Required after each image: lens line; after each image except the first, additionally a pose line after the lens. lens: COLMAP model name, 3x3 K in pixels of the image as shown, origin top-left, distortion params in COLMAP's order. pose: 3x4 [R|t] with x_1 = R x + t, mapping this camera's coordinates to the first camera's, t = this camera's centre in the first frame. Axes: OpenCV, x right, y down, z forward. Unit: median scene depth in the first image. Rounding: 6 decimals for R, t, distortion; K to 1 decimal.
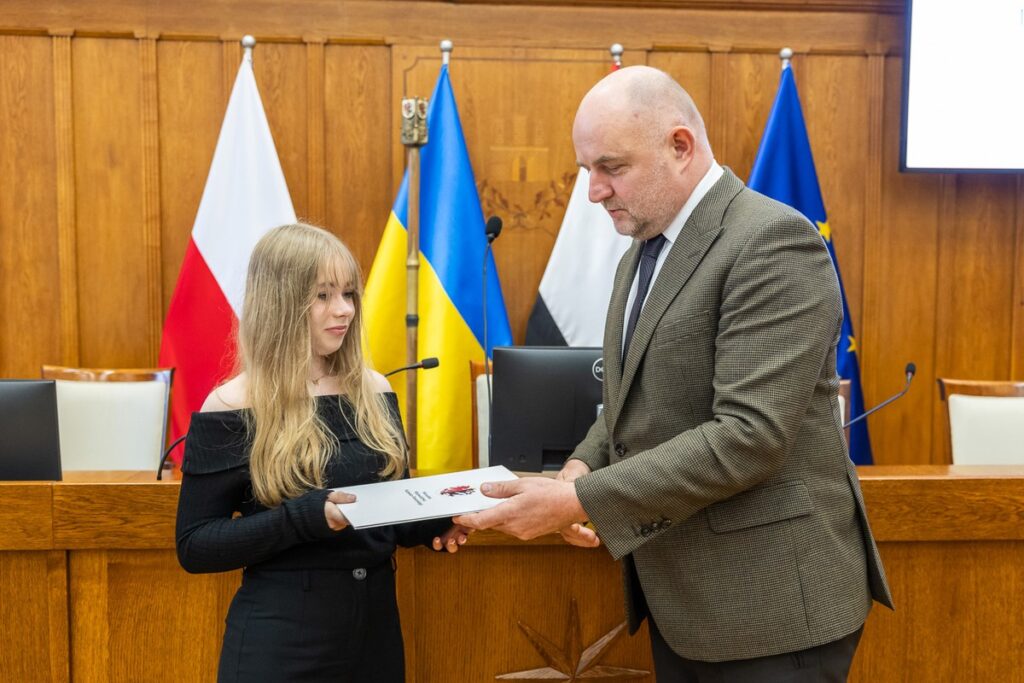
lens RADIAL K [[1268.3, 0, 473.3], [0, 1268.3, 373.7], [0, 0, 1]] dist [0.025059, 0.000000]
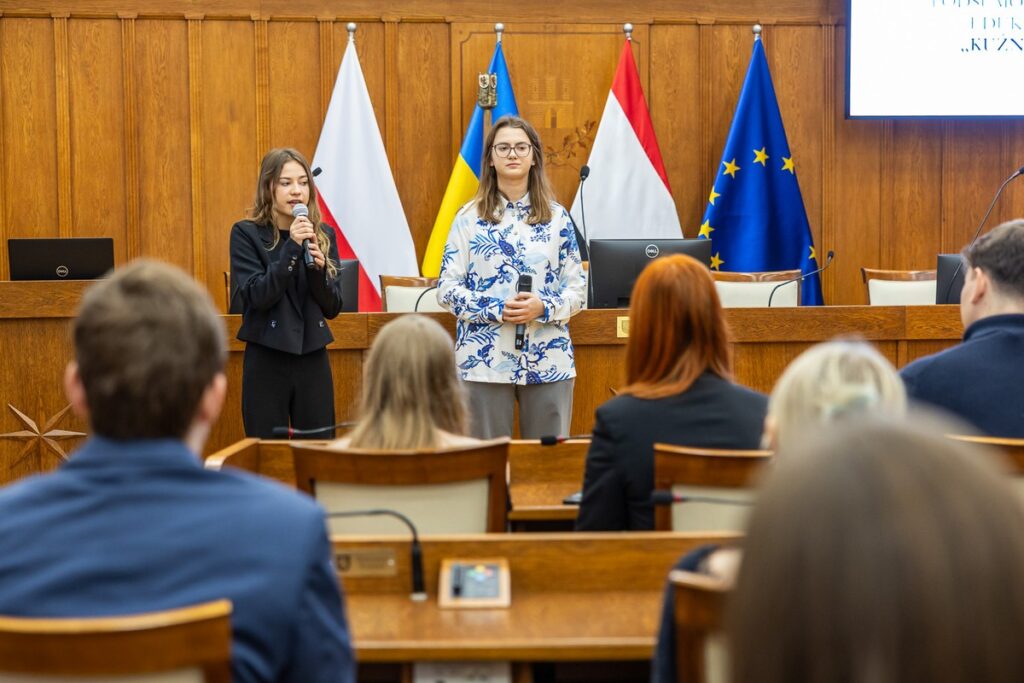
lens RADIAL K [[2324.6, 0, 450.7], [0, 2324.6, 343.8], [0, 0, 1]] dist [0.099227, 0.000000]
pose [[0.995848, -0.018923, 0.089038, -0.276301], [0.021061, 0.999510, -0.023135, 0.114914], [-0.088556, 0.024914, 0.995760, -1.301970]]
